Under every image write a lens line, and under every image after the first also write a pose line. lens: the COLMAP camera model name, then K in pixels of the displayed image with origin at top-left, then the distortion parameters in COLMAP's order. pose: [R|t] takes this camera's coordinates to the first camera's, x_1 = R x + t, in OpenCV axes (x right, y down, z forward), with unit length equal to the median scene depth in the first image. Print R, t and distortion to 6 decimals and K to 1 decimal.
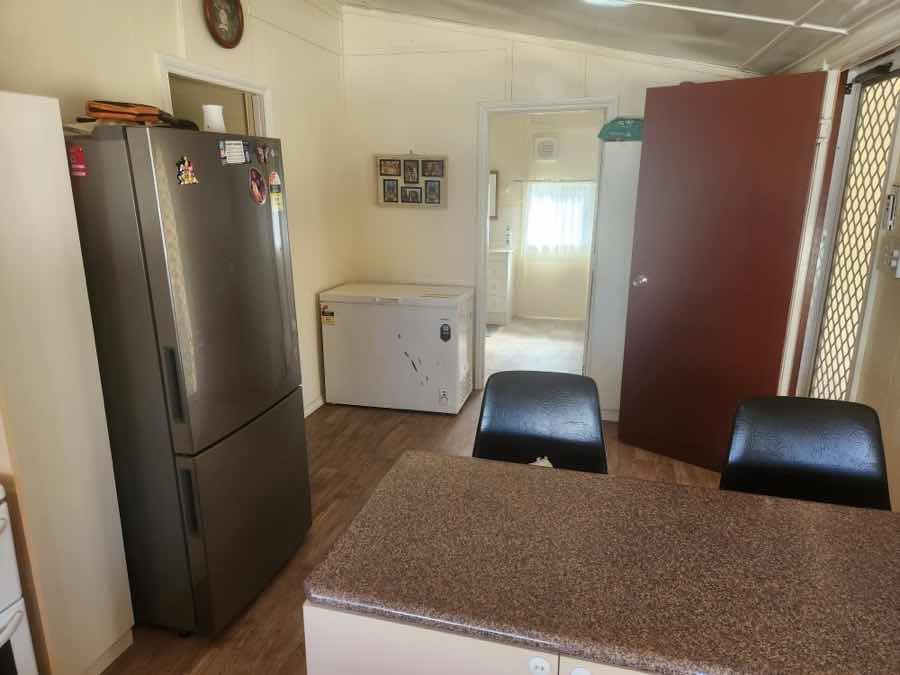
lens RADIAL K [[602.9, 0, 447.0], [0, 602.9, 337.6], [0, 0, 1]] dist [0.049742, -0.041391]
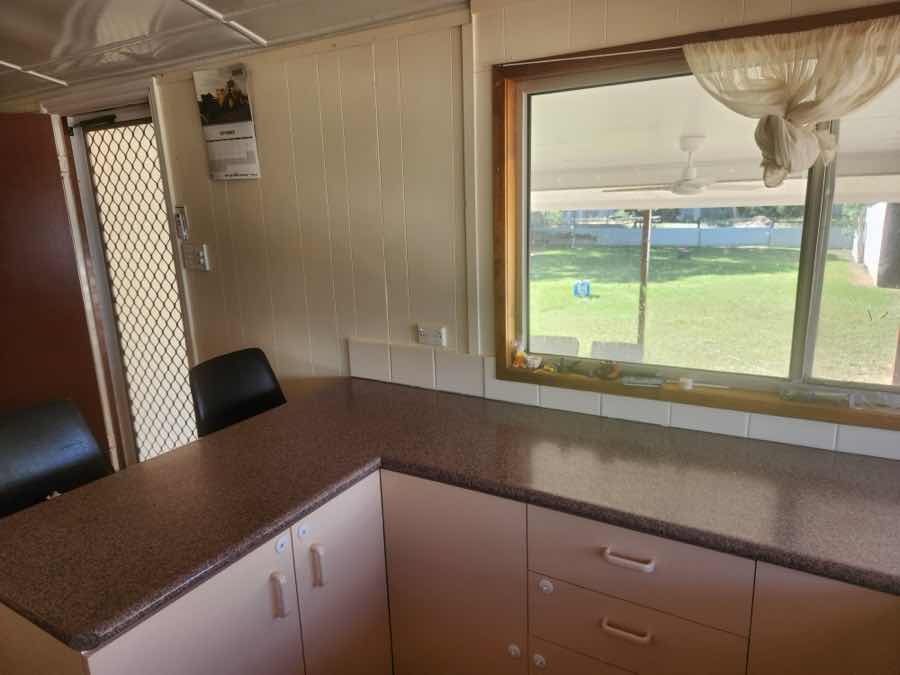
lens RADIAL K [[602.9, 0, 446.4], [0, 602.9, 337.9], [0, 0, 1]] dist [0.049742, -0.041391]
pose [[0.266782, -0.223486, 0.937487, -0.372082], [0.282501, 0.948147, 0.145636, 0.003667], [-0.921423, 0.225988, 0.316084, 0.052893]]
